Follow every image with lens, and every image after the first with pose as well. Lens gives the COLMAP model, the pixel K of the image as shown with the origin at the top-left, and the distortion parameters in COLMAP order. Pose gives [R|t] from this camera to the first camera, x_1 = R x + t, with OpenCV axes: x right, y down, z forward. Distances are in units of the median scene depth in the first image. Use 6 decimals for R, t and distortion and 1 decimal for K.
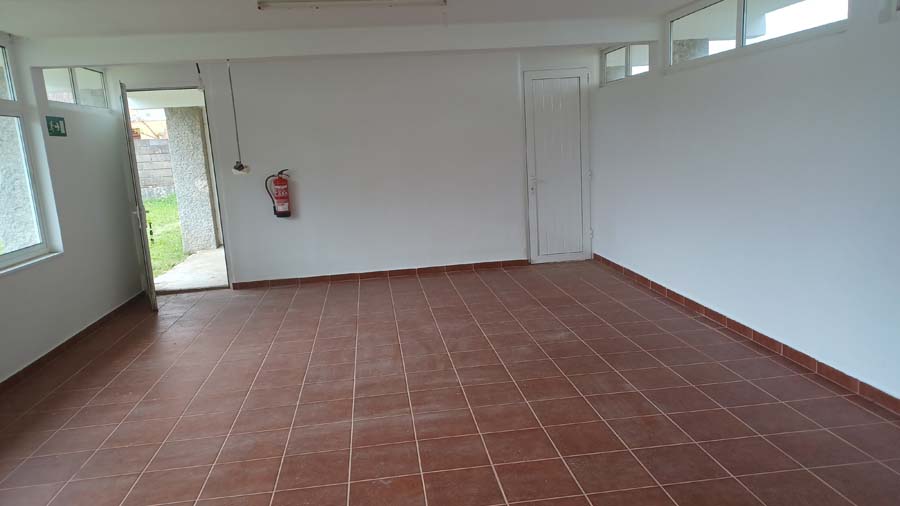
lens RADIAL K [[646.9, 0, 450.9], [0, 646.9, 266.4], [0, 0, 1]] dist [0.029880, -0.001901]
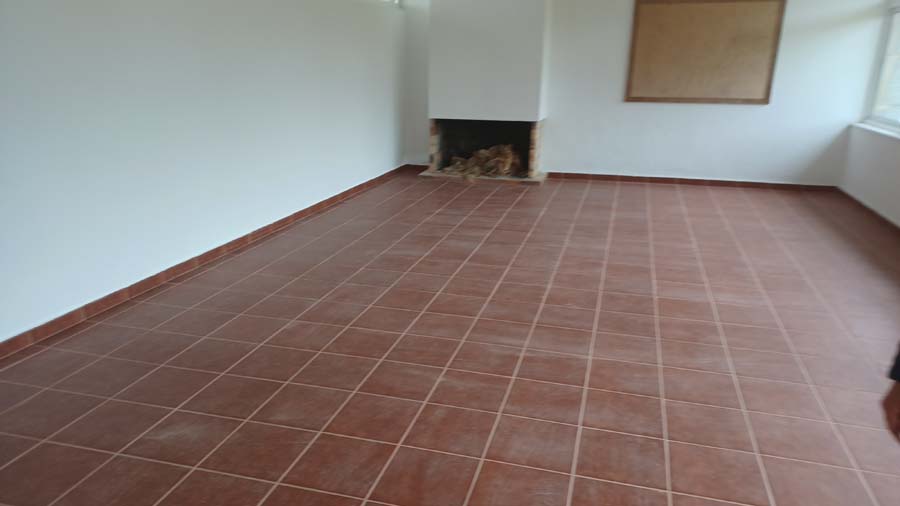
lens RADIAL K [[646.9, 0, 450.9], [0, 646.9, 266.4], [0, 0, 1]] dist [0.029880, -0.001901]
pose [[-0.922578, -0.073258, 0.378792, -0.207391], [0.116031, 0.883669, 0.453505, -0.208422], [-0.367949, 0.462345, -0.806753, 1.183382]]
